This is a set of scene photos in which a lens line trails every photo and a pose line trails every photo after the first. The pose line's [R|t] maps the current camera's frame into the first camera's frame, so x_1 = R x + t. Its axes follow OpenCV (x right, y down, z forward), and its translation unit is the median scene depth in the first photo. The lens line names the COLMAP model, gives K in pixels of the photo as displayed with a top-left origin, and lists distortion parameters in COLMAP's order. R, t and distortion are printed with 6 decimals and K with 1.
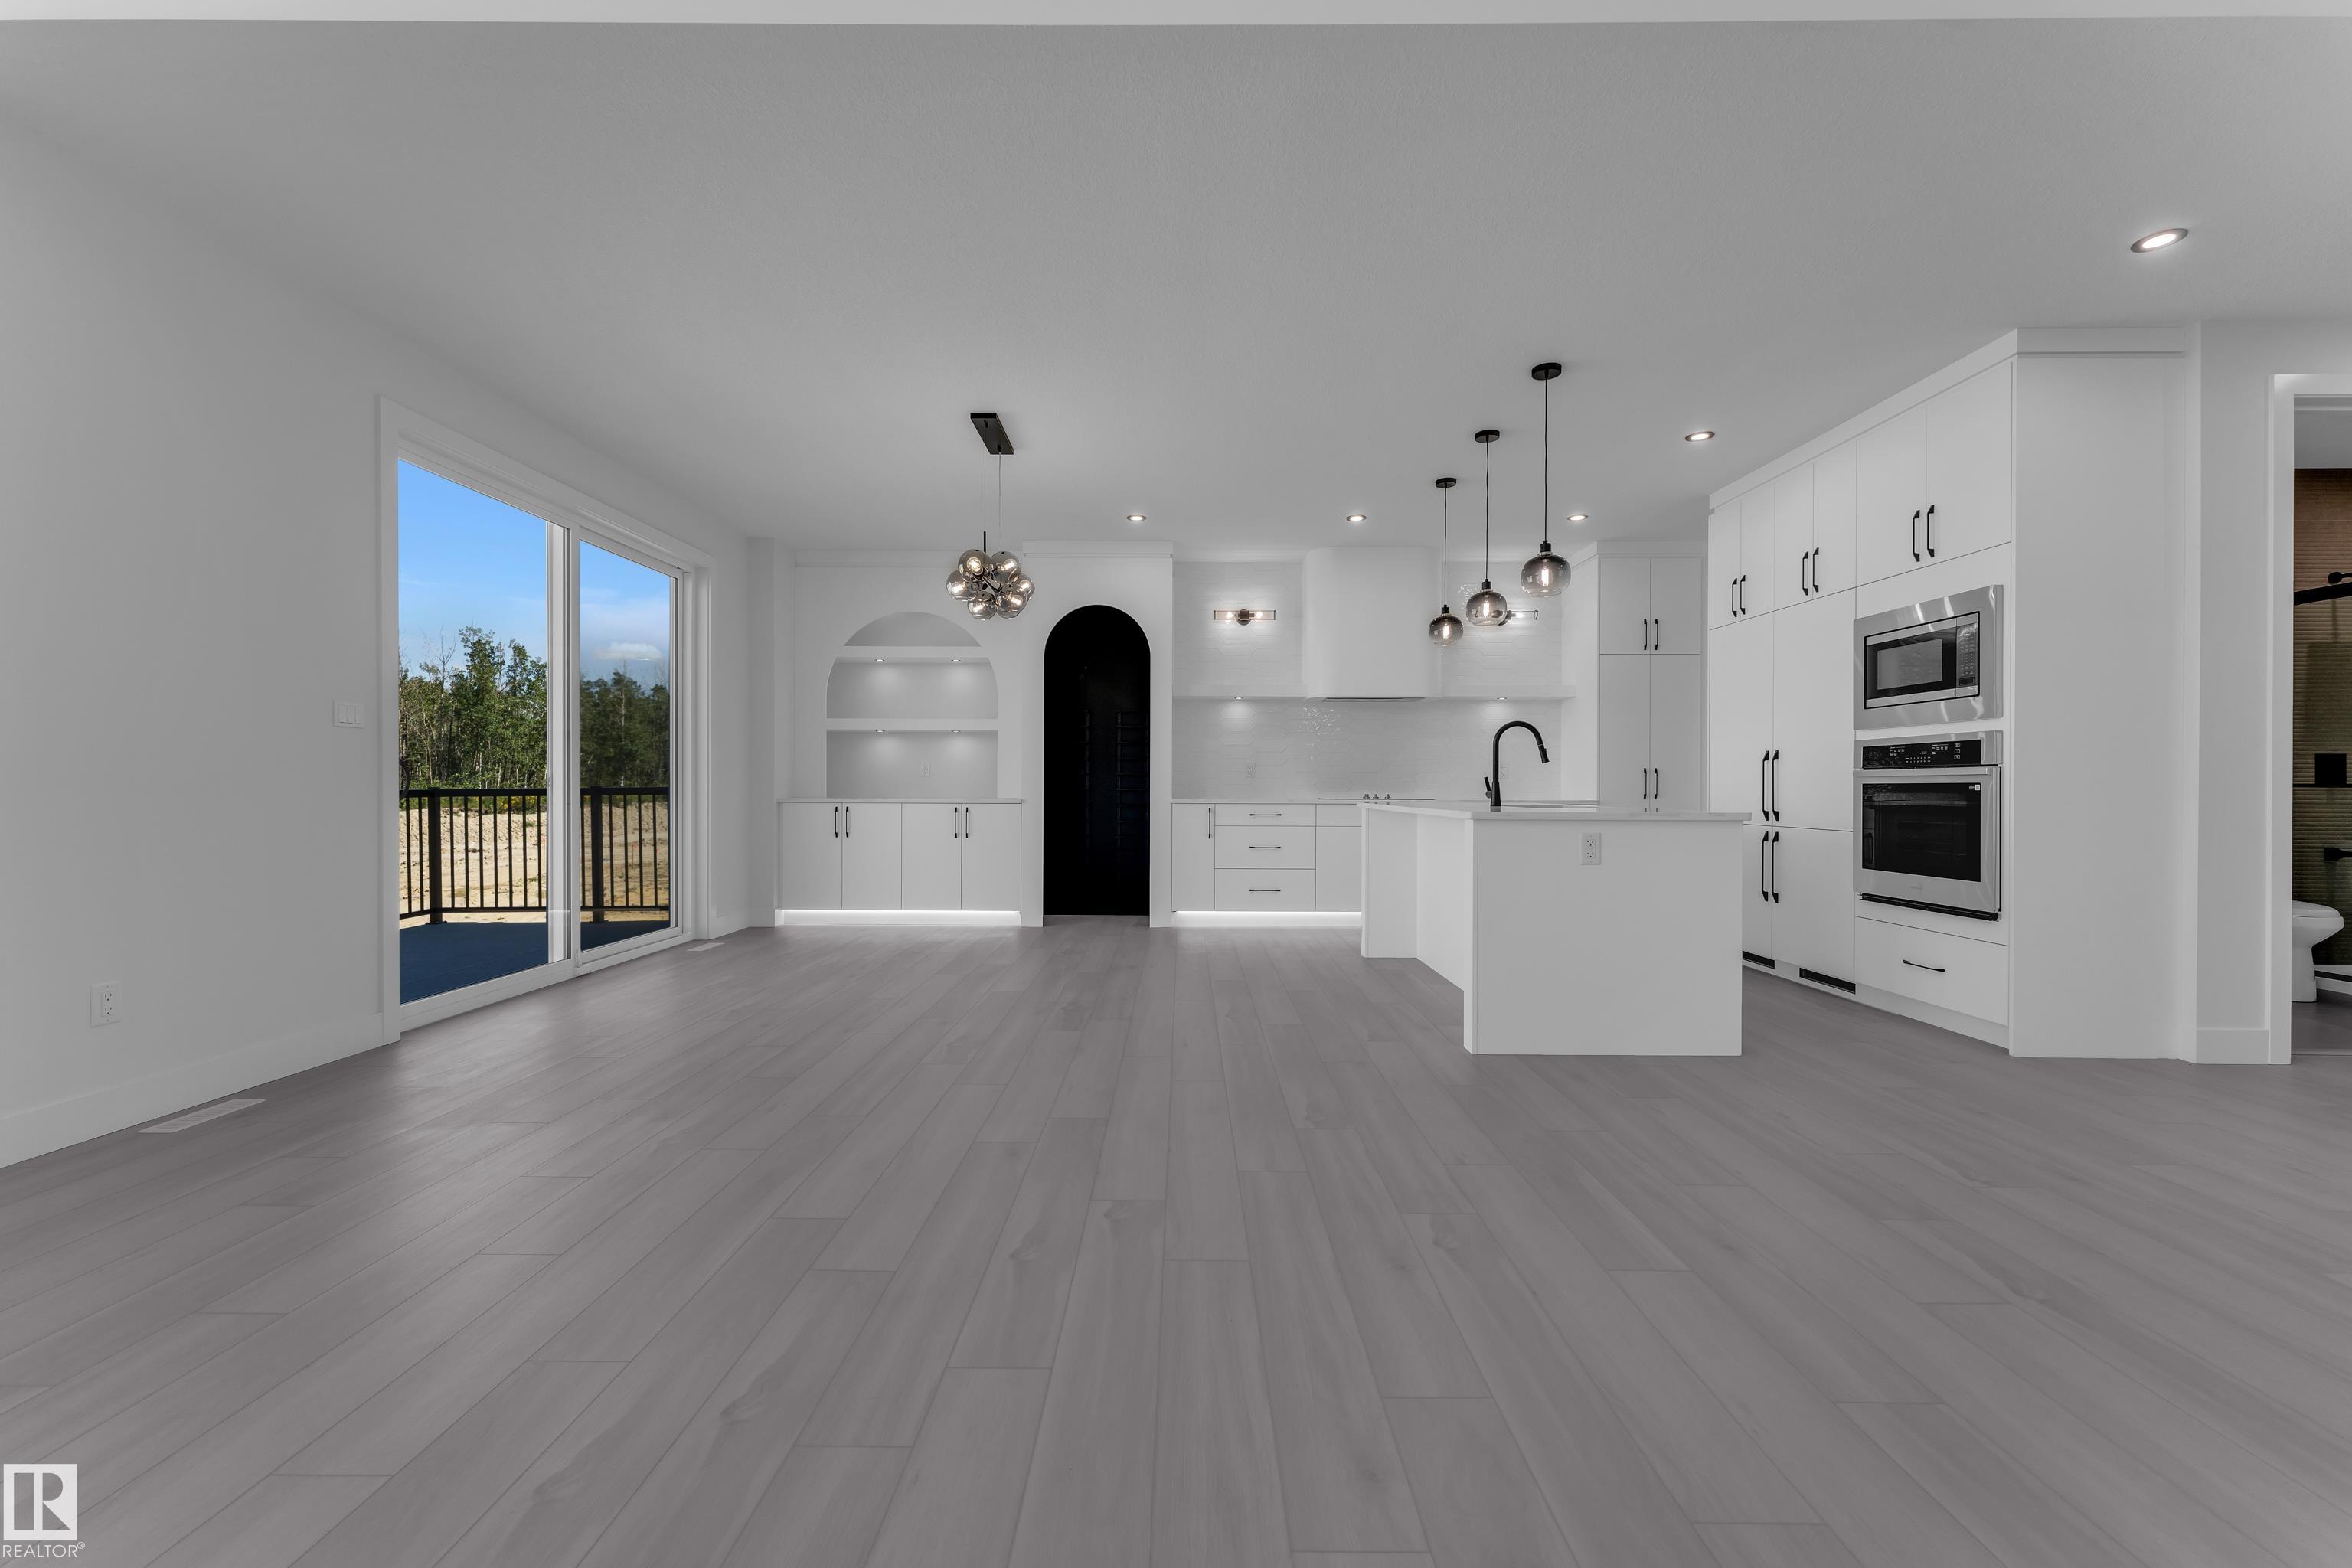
lens RADIAL K [[934.8, 0, 1175.7], [0, 934.8, 789.8], [0, 0, 1]] dist [0.001194, -0.000107]
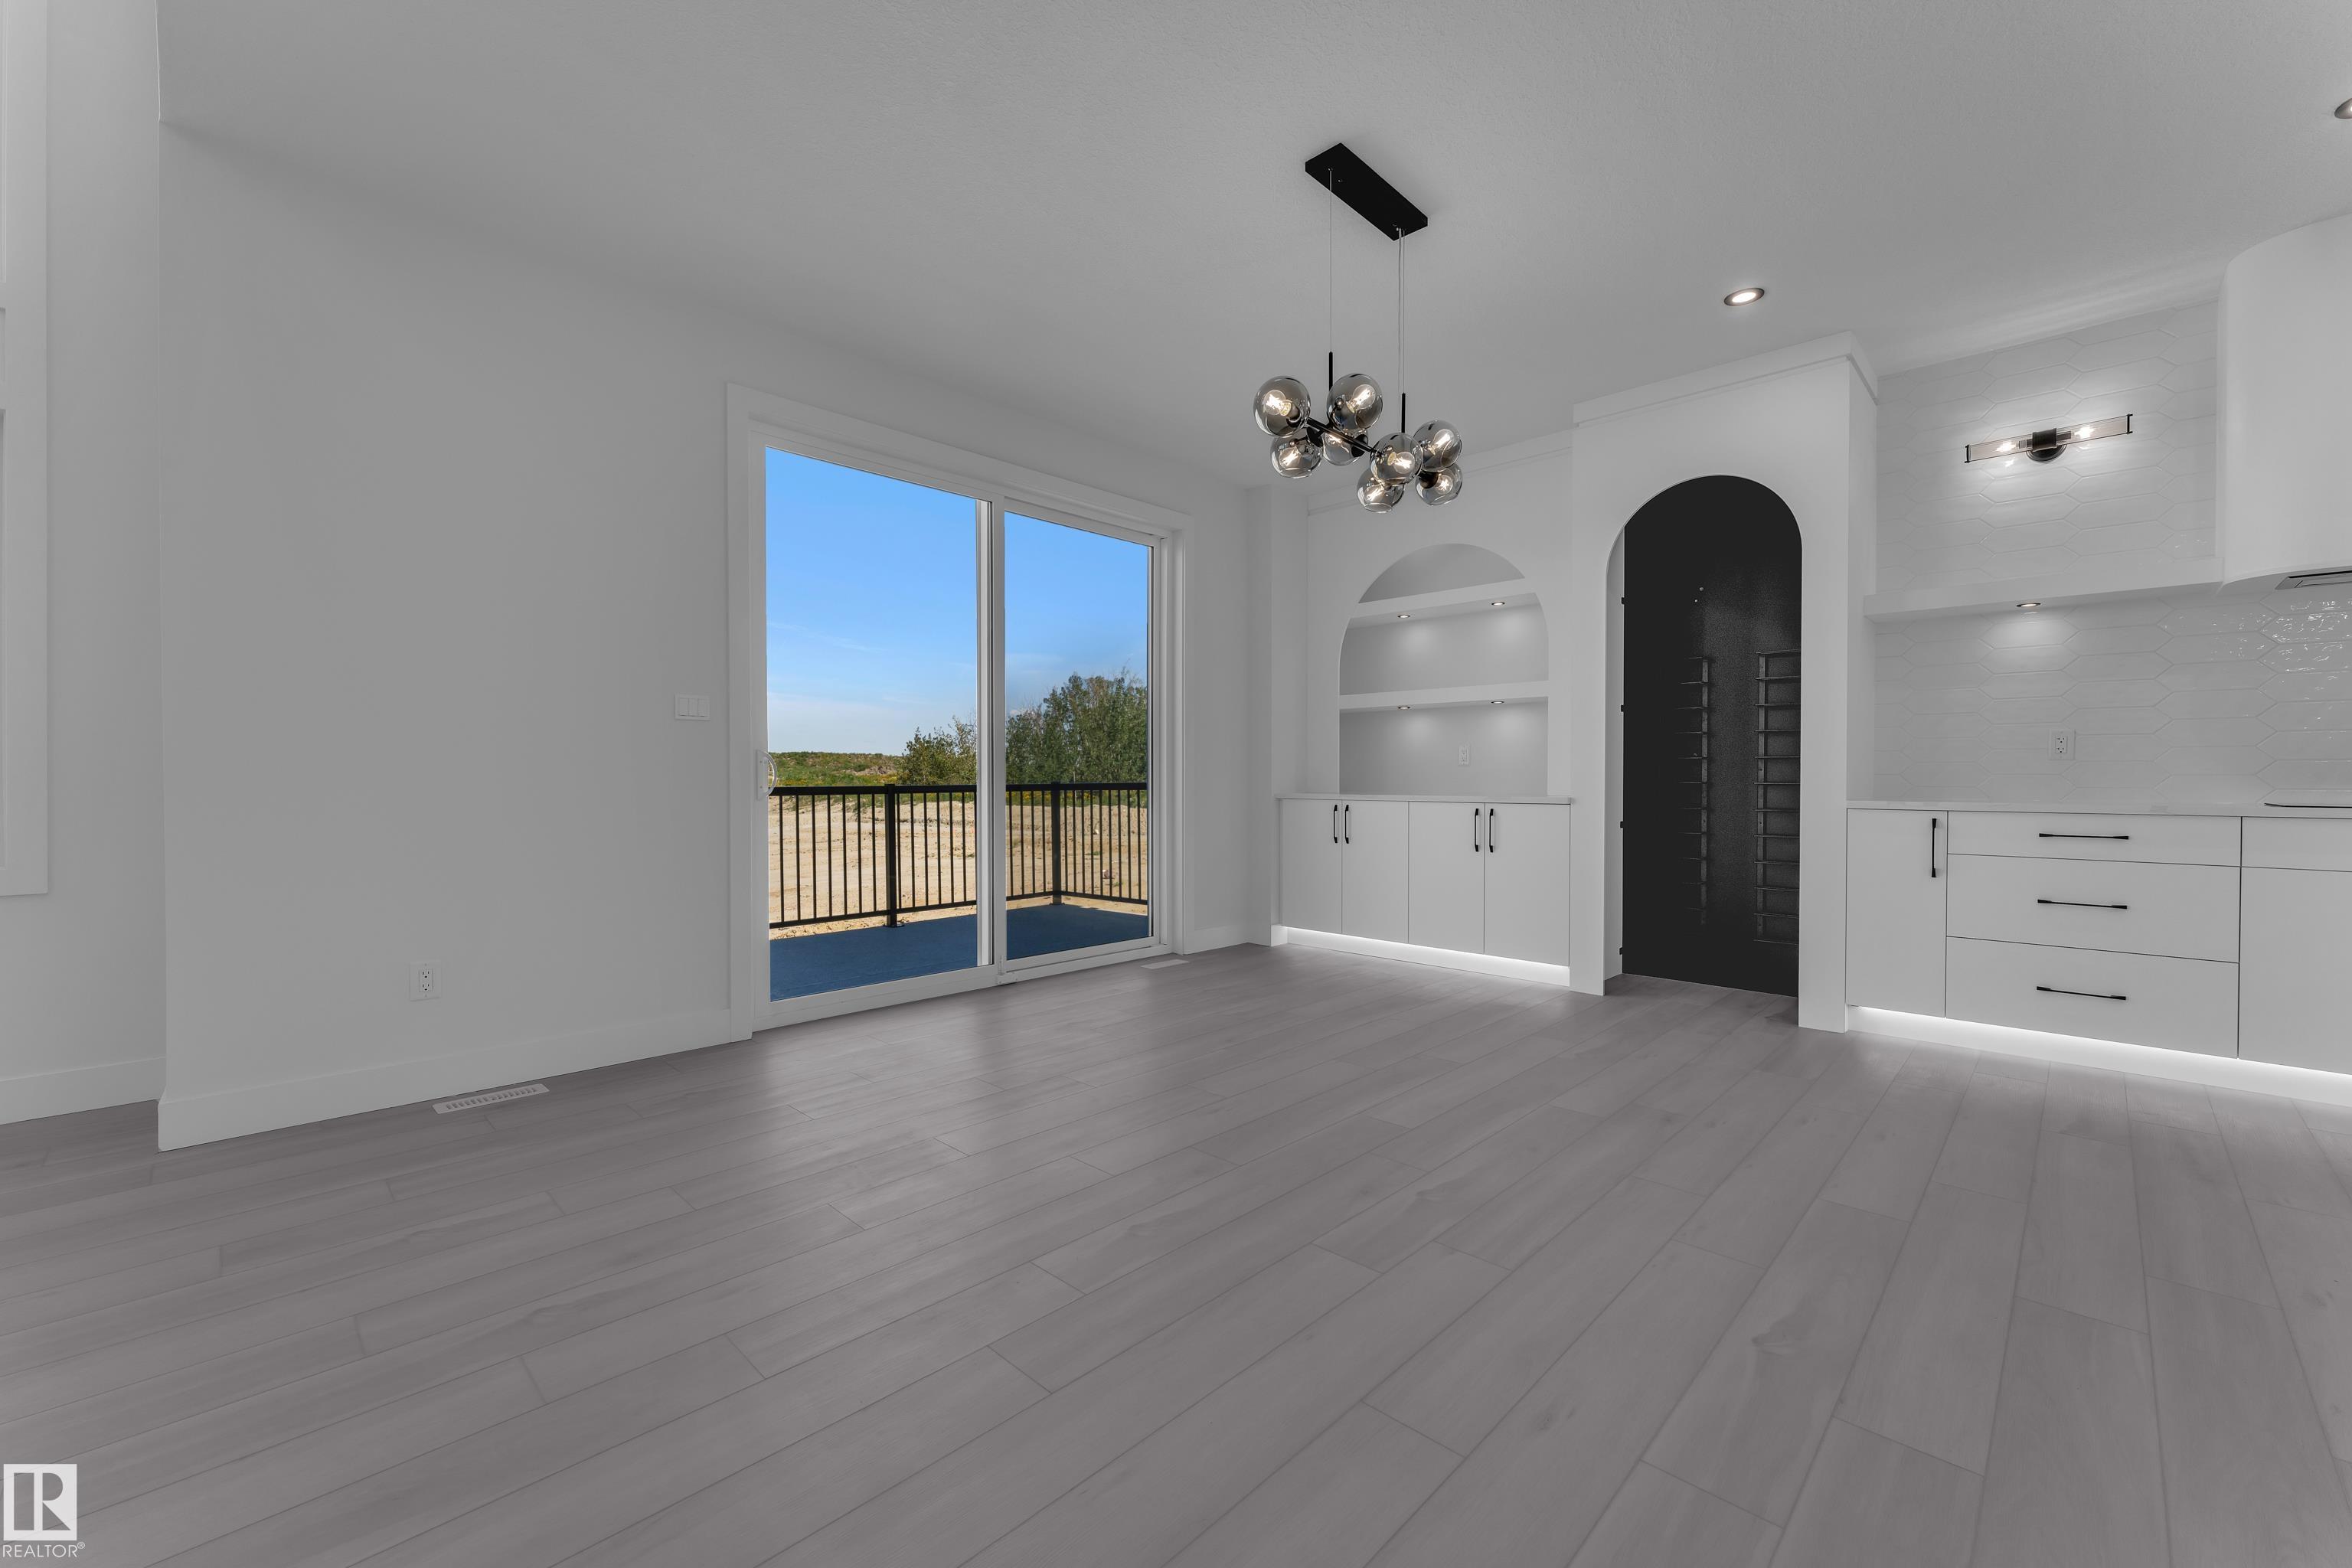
lens RADIAL K [[942.4, 0, 1177.4], [0, 942.4, 788.5], [0, 0, 1]] dist [0.000178, -0.000097]
pose [[0.721419, 0.004479, -0.692485, 0.119962], [-0.000950, 0.999985, 0.005477, -0.000109], [0.692499, -0.003294, 0.721412, 0.410173]]
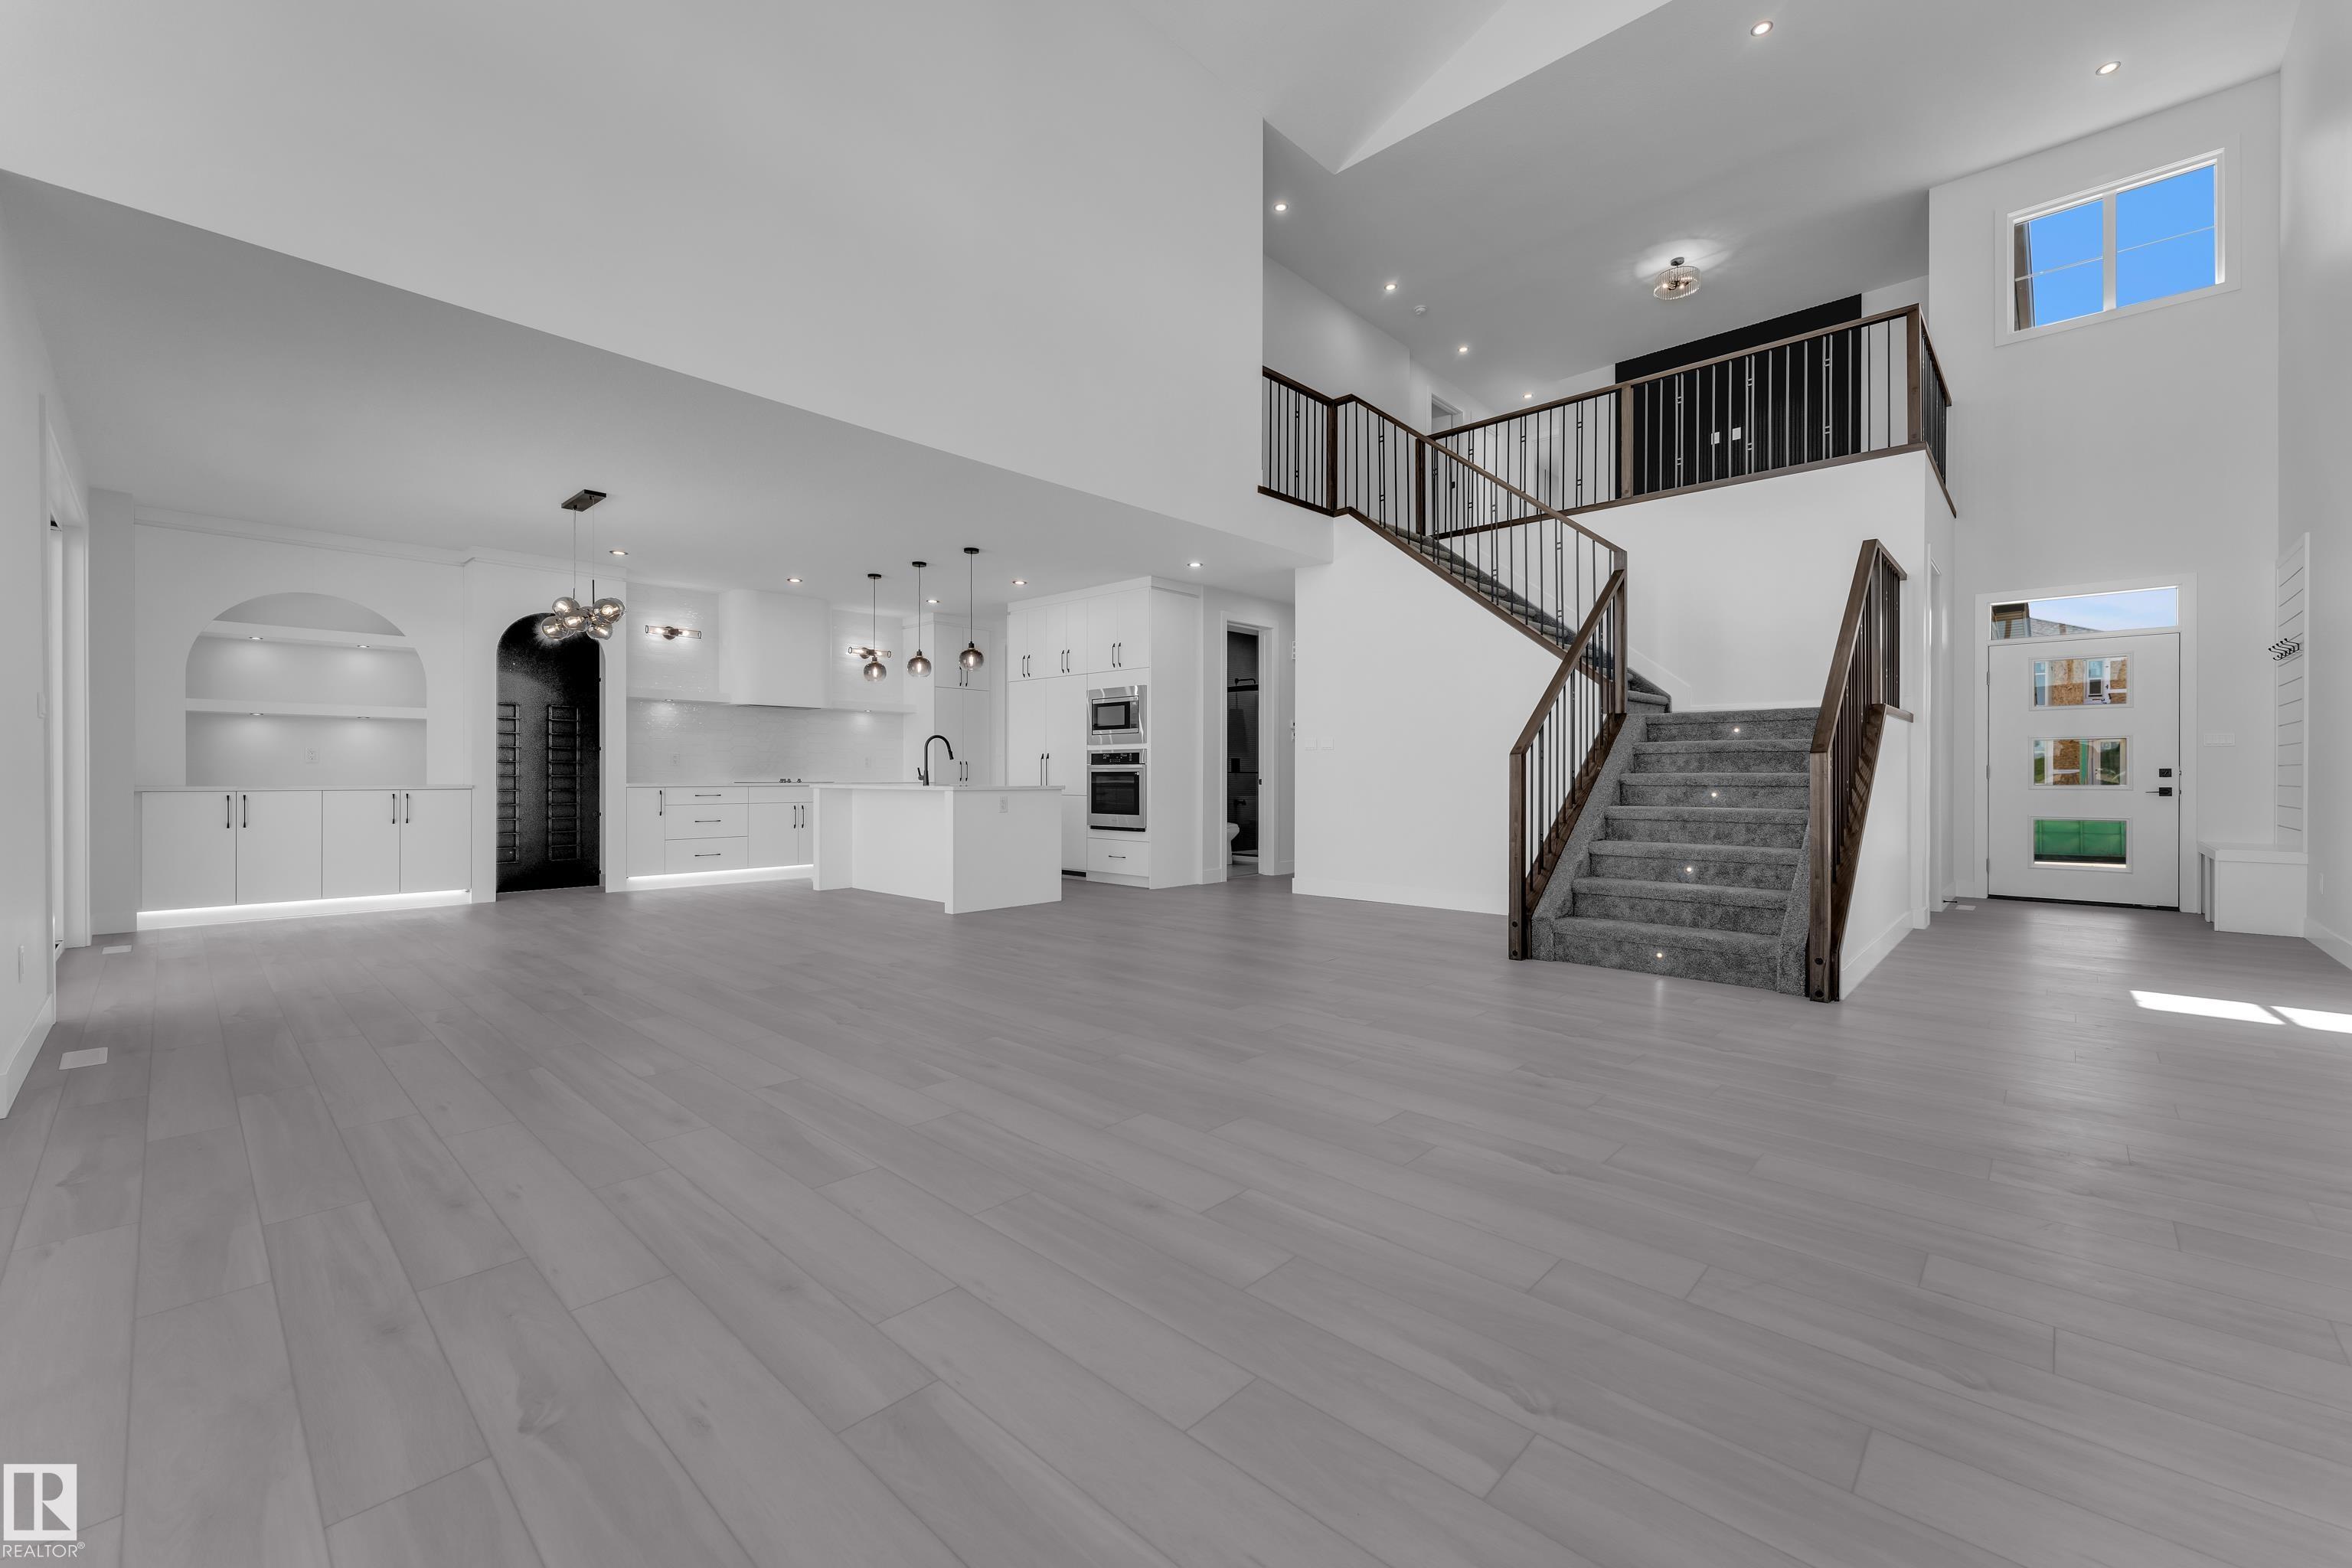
lens RADIAL K [[942.4, 0, 1177.4], [0, 942.4, 788.5], [0, 0, 1]] dist [0.000178, -0.000097]
pose [[0.677074, -0.012627, 0.735807, -0.519597], [0.002353, 0.999885, 0.014993, -0.000430], [-0.735911, -0.008420, 0.677026, -0.421315]]
